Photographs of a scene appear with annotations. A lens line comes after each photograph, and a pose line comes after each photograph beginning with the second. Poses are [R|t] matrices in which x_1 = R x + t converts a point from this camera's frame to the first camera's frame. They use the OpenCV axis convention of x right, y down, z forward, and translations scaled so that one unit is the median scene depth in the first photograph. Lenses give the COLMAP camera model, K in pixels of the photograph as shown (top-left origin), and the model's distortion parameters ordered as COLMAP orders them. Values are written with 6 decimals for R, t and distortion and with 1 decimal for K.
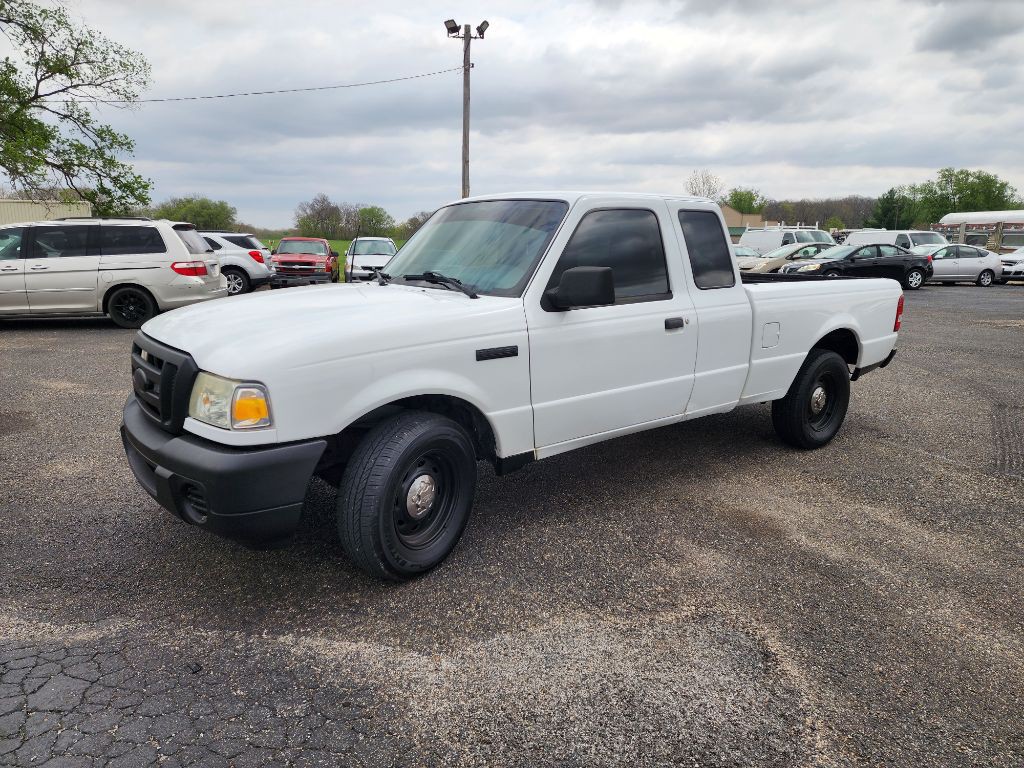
lens RADIAL K [[689.7, 0, 509.7], [0, 689.7, 388.0], [0, 0, 1]] dist [0.079211, -0.068470]
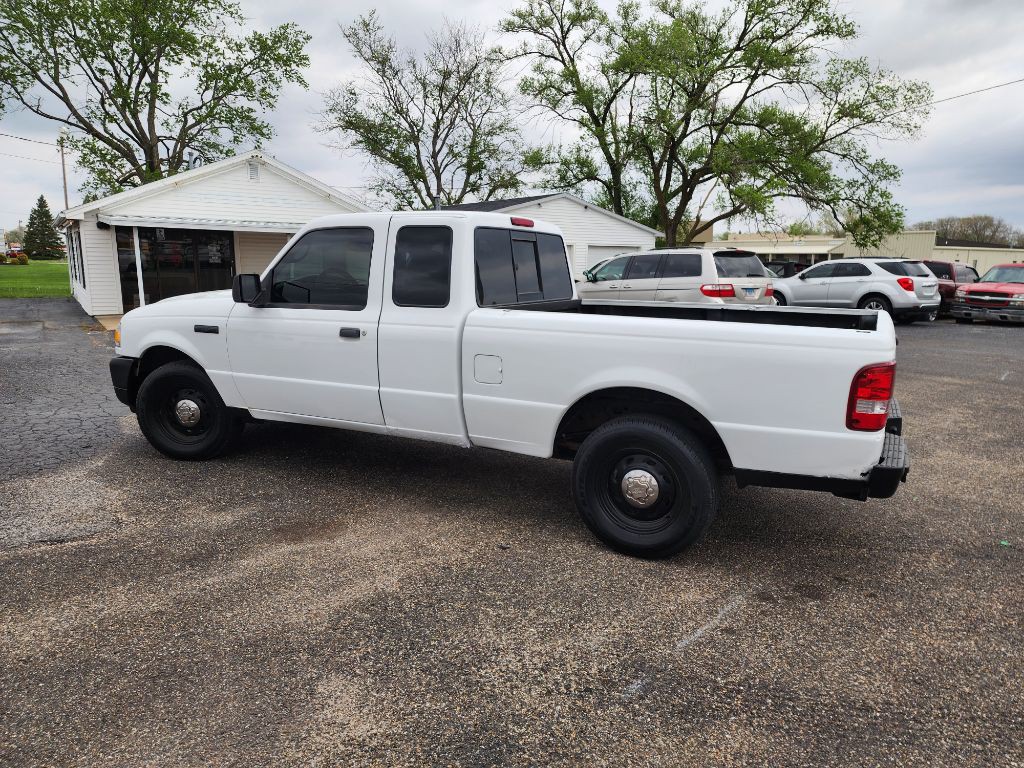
lens RADIAL K [[689.7, 0, 509.7], [0, 689.7, 388.0], [0, 0, 1]] dist [0.079211, -0.068470]
pose [[0.414964, 0.162137, -0.895275, 0.463461], [-0.198098, 0.976487, 0.085025, -0.052698], [0.888010, 0.142070, 0.437326, 0.268097]]
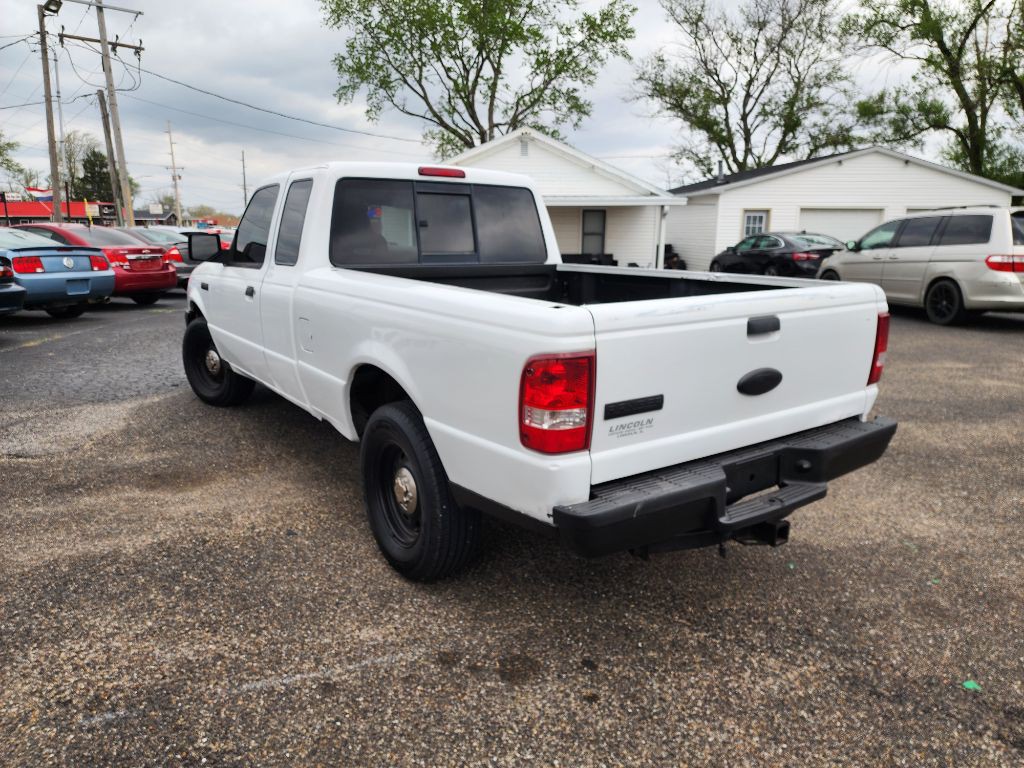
lens RADIAL K [[683.5, 0, 507.2], [0, 683.5, 387.9], [0, 0, 1]] dist [0.064412, -0.056178]
pose [[-0.052737, 0.213476, -0.975524, 0.450658], [-0.211299, 0.952379, 0.219834, -0.094285], [0.975998, 0.217721, -0.005118, 0.500809]]
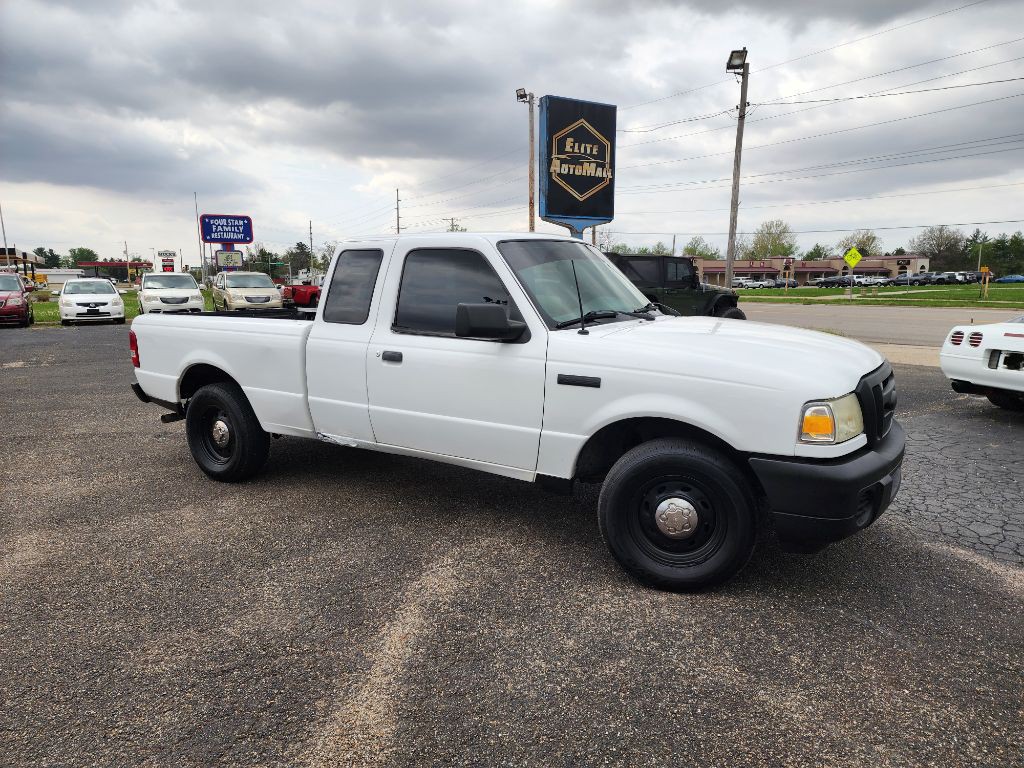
lens RADIAL K [[673.9, 0, 514.5], [0, 673.9, 387.3], [0, 0, 1]] dist [0.072399, -0.059645]
pose [[-0.342928, -0.156431, 0.926245, -0.379849], [0.197665, 0.951942, 0.233954, -0.117031], [-0.918329, 0.263316, -0.295527, 0.533500]]
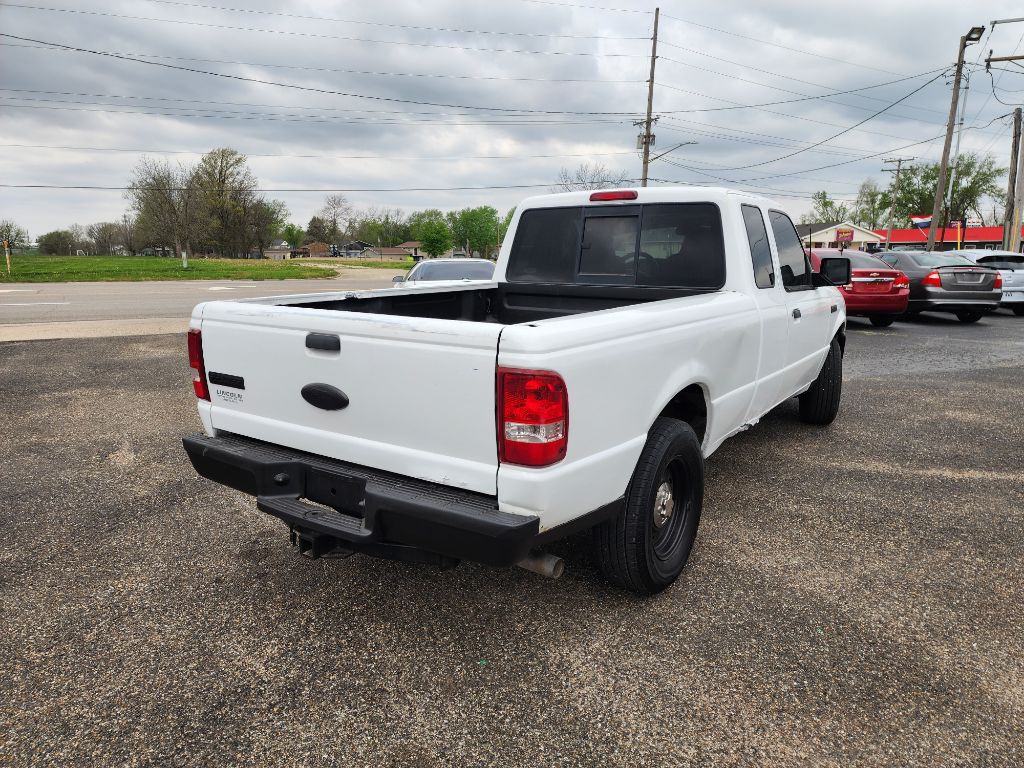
lens RADIAL K [[670.8, 0, 520.9], [0, 670.8, 400.9], [0, 0, 1]] dist [0.076636, -0.059264]
pose [[-0.949593, 0.053499, -0.308888, 0.244831], [-0.079083, 0.912580, 0.401178, -0.156004], [0.303348, 0.405383, -0.862348, 0.781299]]
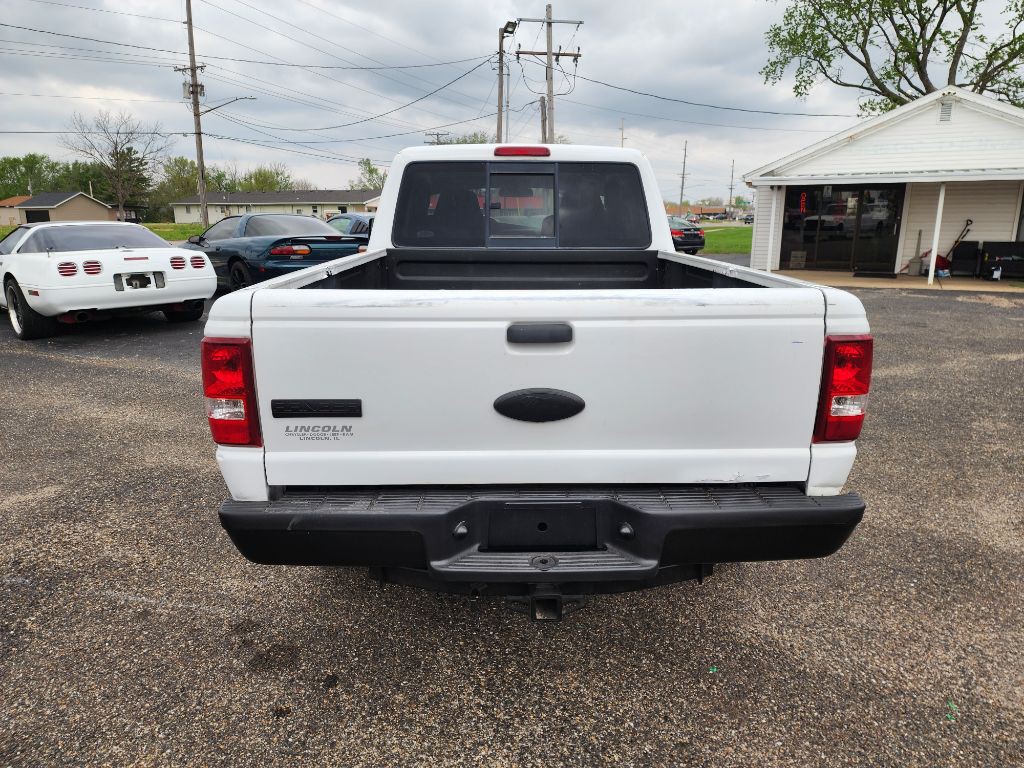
lens RADIAL K [[673.9, 0, 514.5], [0, 673.9, 387.3], [0, 0, 1]] dist [0.072399, -0.059645]
pose [[-0.600163, 0.186670, -0.777791, 0.365972], [-0.171015, 0.919957, 0.352750, -0.125688], [0.781382, 0.344722, -0.520200, 0.653541]]
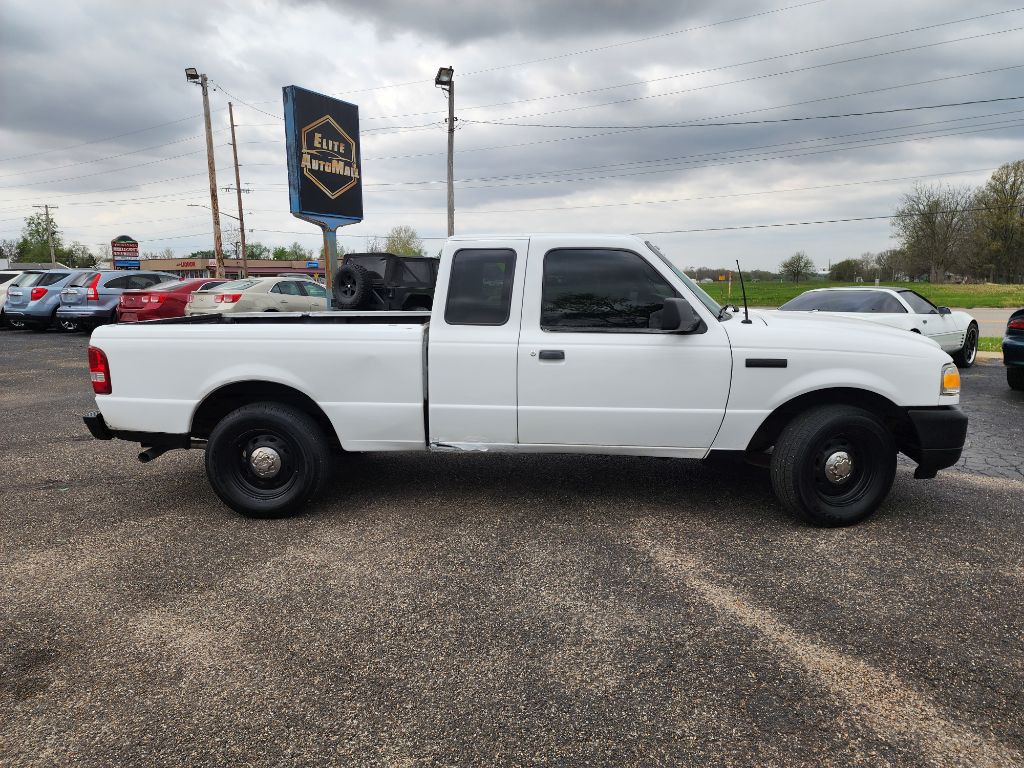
lens RADIAL K [[675.3, 0, 506.2], [0, 675.3, 379.9], [0, 0, 1]] dist [0.072049, -0.062263]
pose [[-0.754936, -0.102079, 0.647805, -0.238973], [0.136113, 0.941911, 0.307046, -0.163780], [-0.641517, 0.319975, -0.697188, 0.757221]]
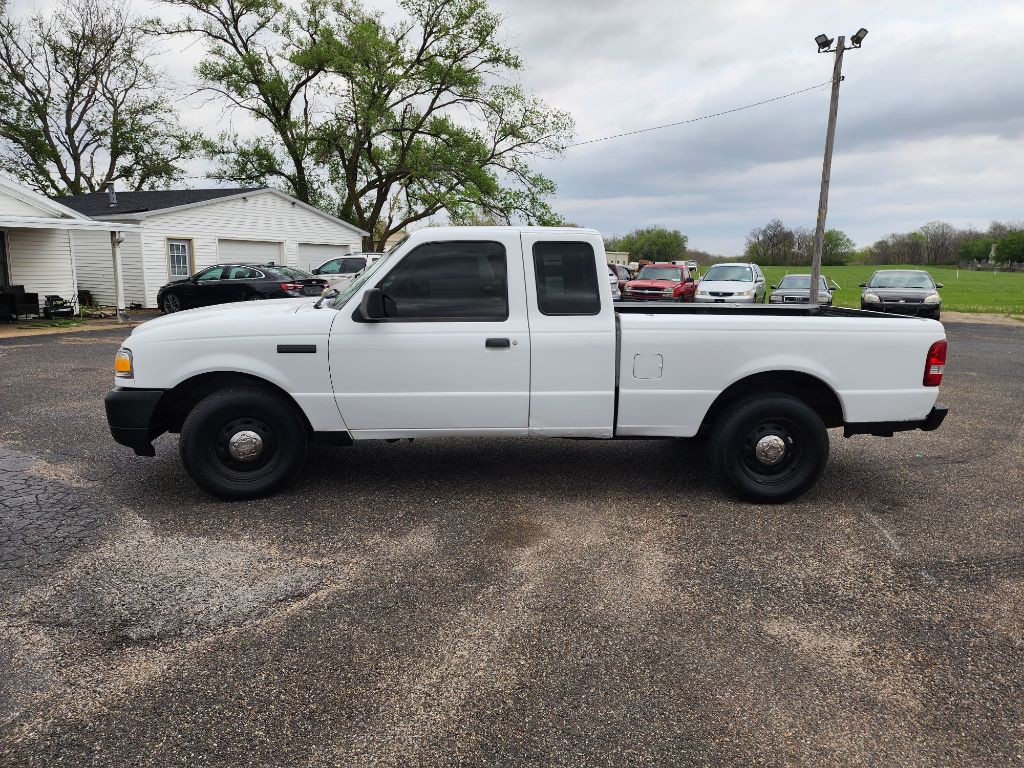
lens RADIAL K [[689.7, 0, 509.7], [0, 689.7, 388.0], [0, 0, 1]] dist [0.079211, -0.068470]
pose [[0.806335, 0.107691, -0.581573, 0.319397], [-0.128664, 0.991674, 0.005240, -0.010280], [0.577295, 0.070602, 0.813478, 0.039736]]
